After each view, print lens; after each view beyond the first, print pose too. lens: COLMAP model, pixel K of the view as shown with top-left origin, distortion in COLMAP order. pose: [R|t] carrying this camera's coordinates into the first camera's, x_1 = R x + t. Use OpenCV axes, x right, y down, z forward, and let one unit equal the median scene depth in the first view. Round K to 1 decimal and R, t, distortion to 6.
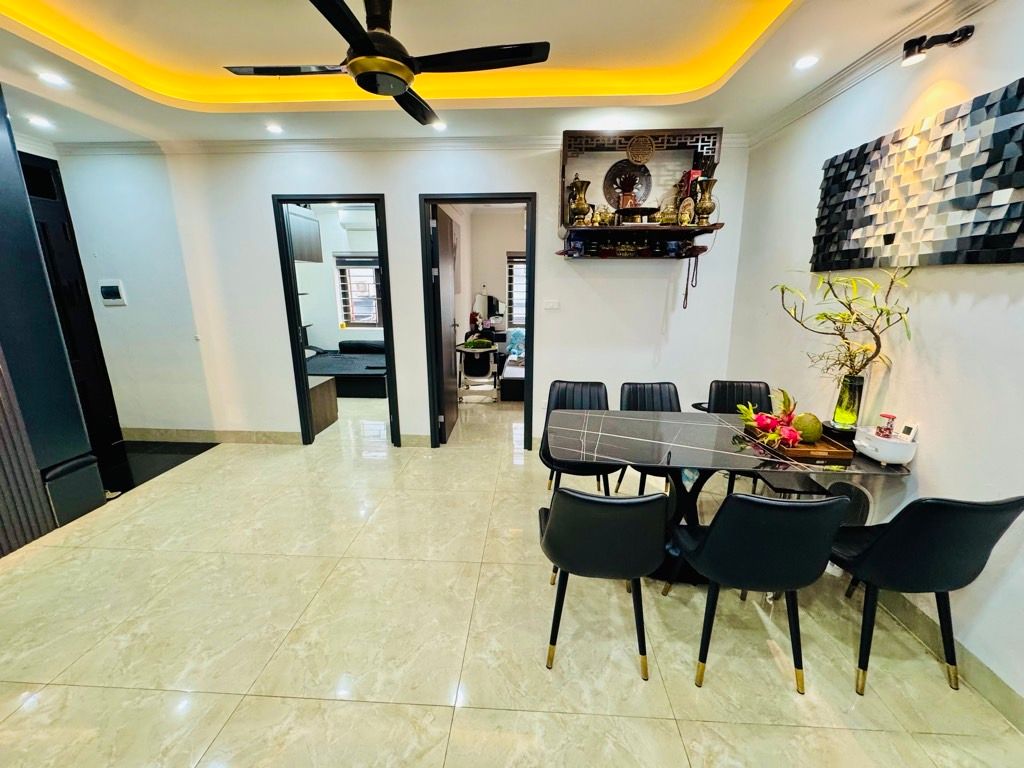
lens RADIAL K [[412.0, 0, 510.3], [0, 412.0, 384.2], [0, 0, 1]] dist [-0.004369, 0.000160]
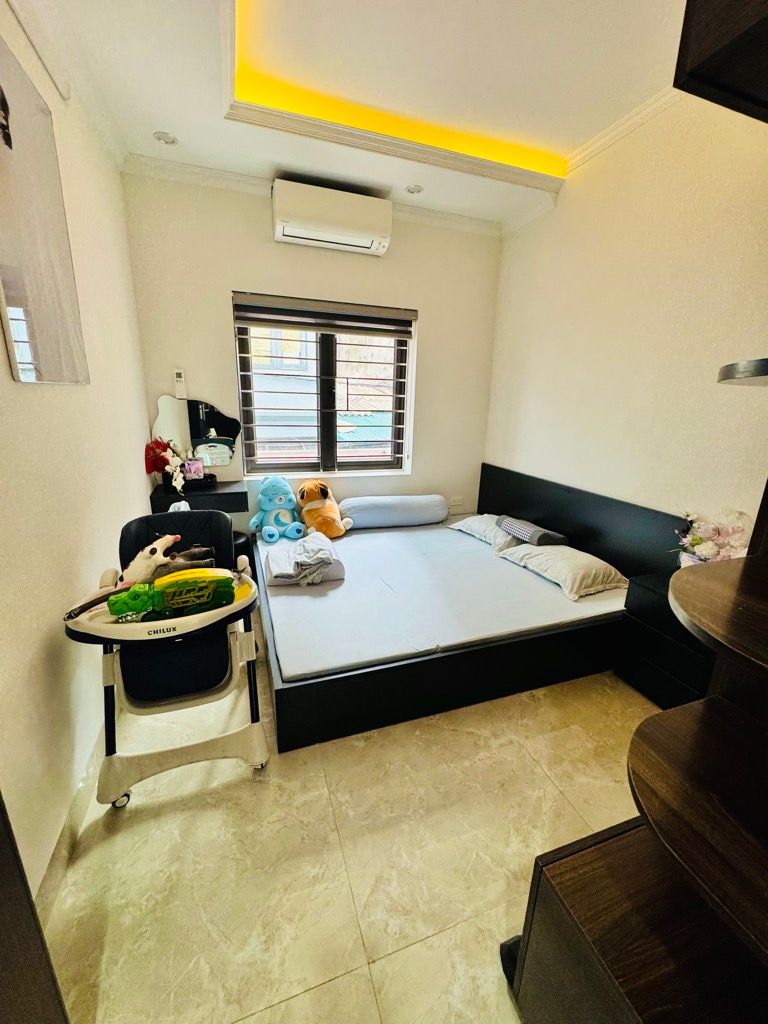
lens RADIAL K [[412.0, 0, 388.1], [0, 412.0, 511.8], [0, 0, 1]] dist [-0.004369, 0.000160]
pose [[0.922370, -0.086152, 0.376578, -0.105694], [0.067777, 0.995784, 0.061803, -0.331960], [-0.380315, -0.031482, 0.924321, 1.556862]]
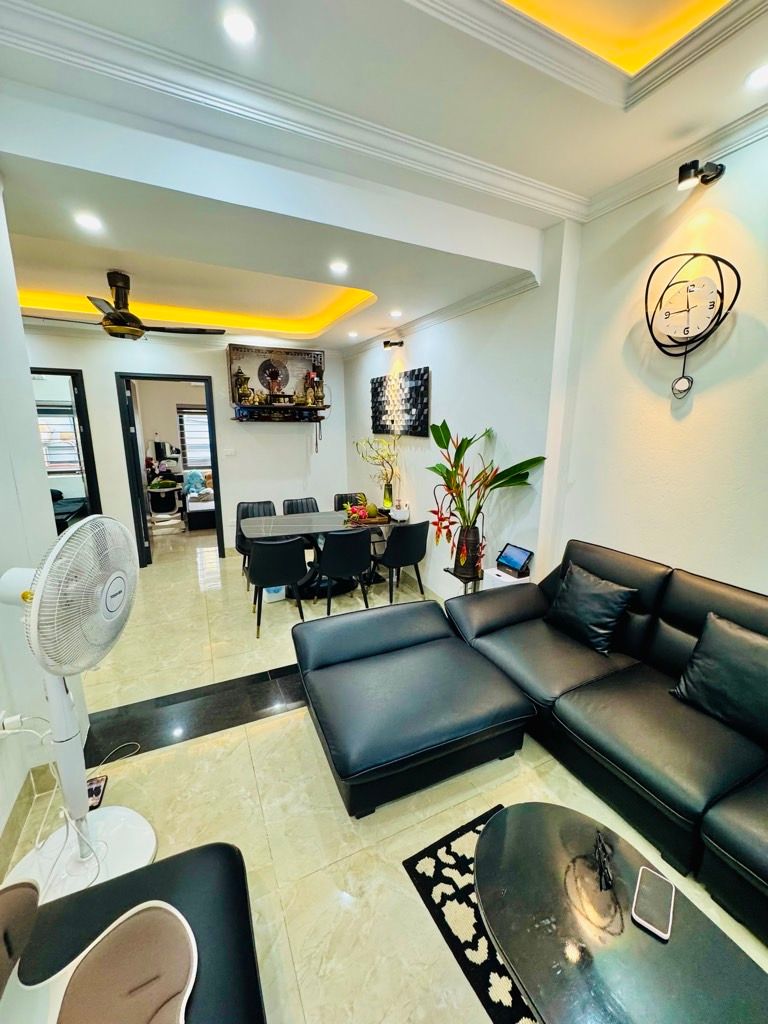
lens RADIAL K [[412.0, 0, 389.8], [0, 412.0, 513.0], [0, 0, 1]] dist [-0.004369, 0.000160]
pose [[0.877205, -0.098295, 0.469946, -0.151222], [0.107246, 0.994202, 0.007764, 0.094485], [-0.467985, 0.043589, 0.882661, -0.740409]]
